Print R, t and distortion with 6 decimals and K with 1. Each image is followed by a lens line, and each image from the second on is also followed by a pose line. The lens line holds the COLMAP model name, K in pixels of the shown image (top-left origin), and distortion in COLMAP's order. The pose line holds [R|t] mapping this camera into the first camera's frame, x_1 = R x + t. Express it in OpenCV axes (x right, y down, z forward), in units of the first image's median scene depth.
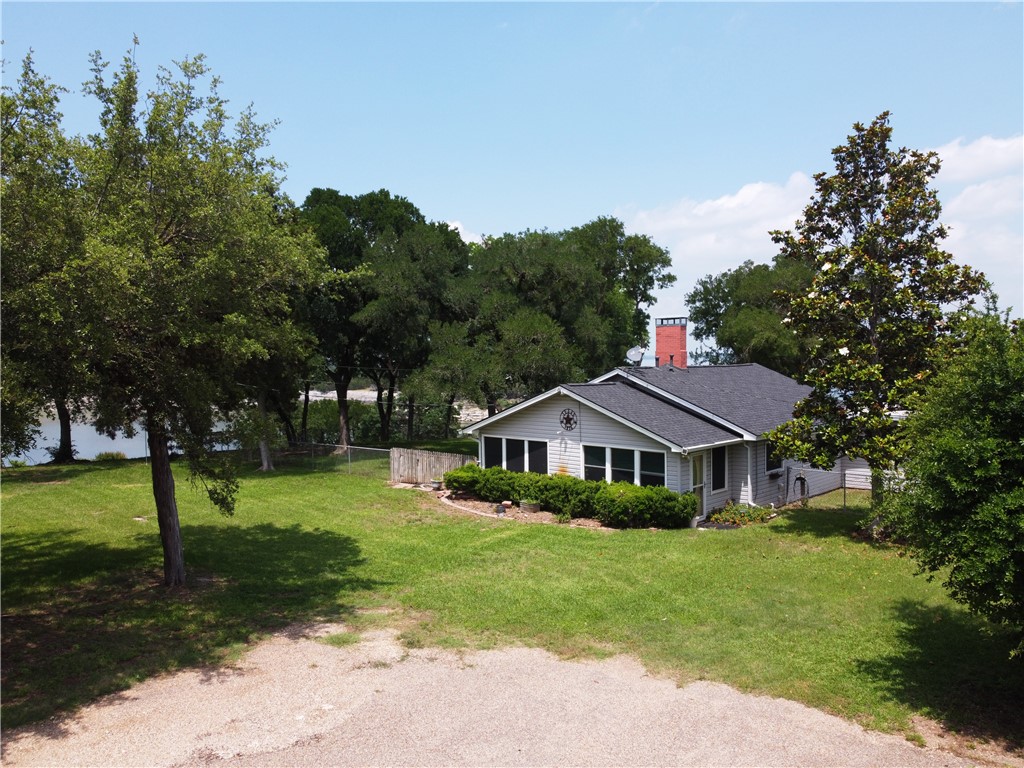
lens RADIAL K [[781.0, 0, 509.2], [0, 781.0, 378.7], [0, 0, 1]] dist [-0.008503, -0.000443]
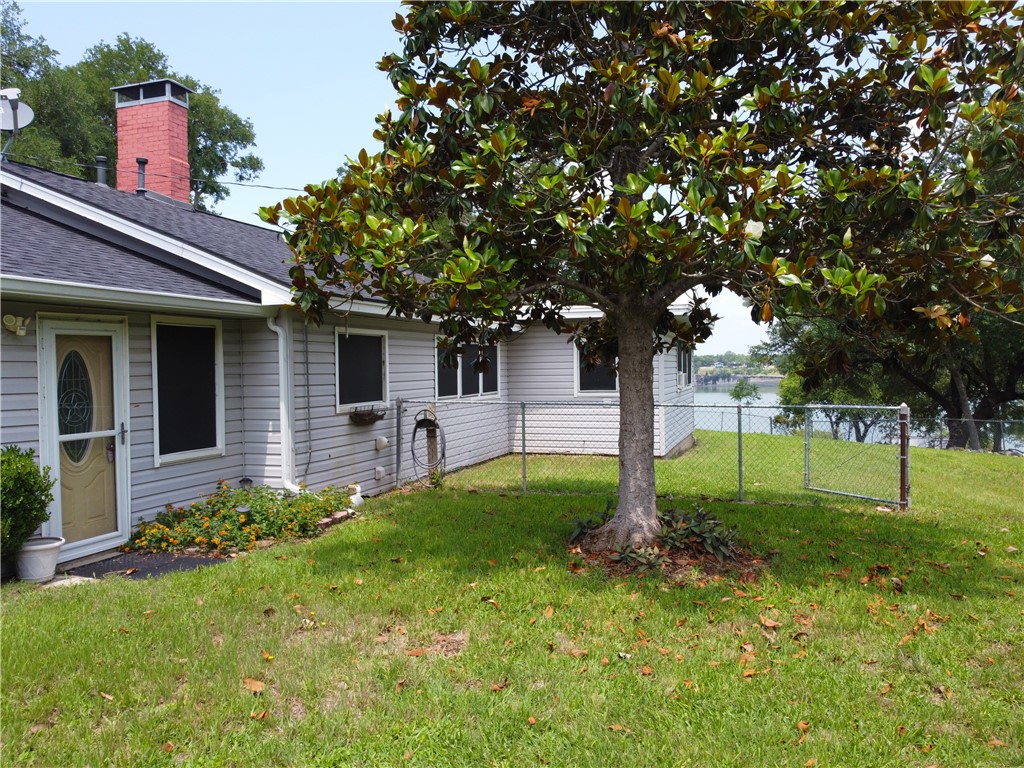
lens RADIAL K [[781.0, 0, 509.0], [0, 781.0, 380.2], [0, 0, 1]] dist [-0.008503, -0.000443]
pose [[0.912288, -0.009568, 0.409438, 0.252722], [0.015734, 0.999808, -0.011693, 0.115684], [-0.409247, 0.017109, 0.912263, 0.623603]]
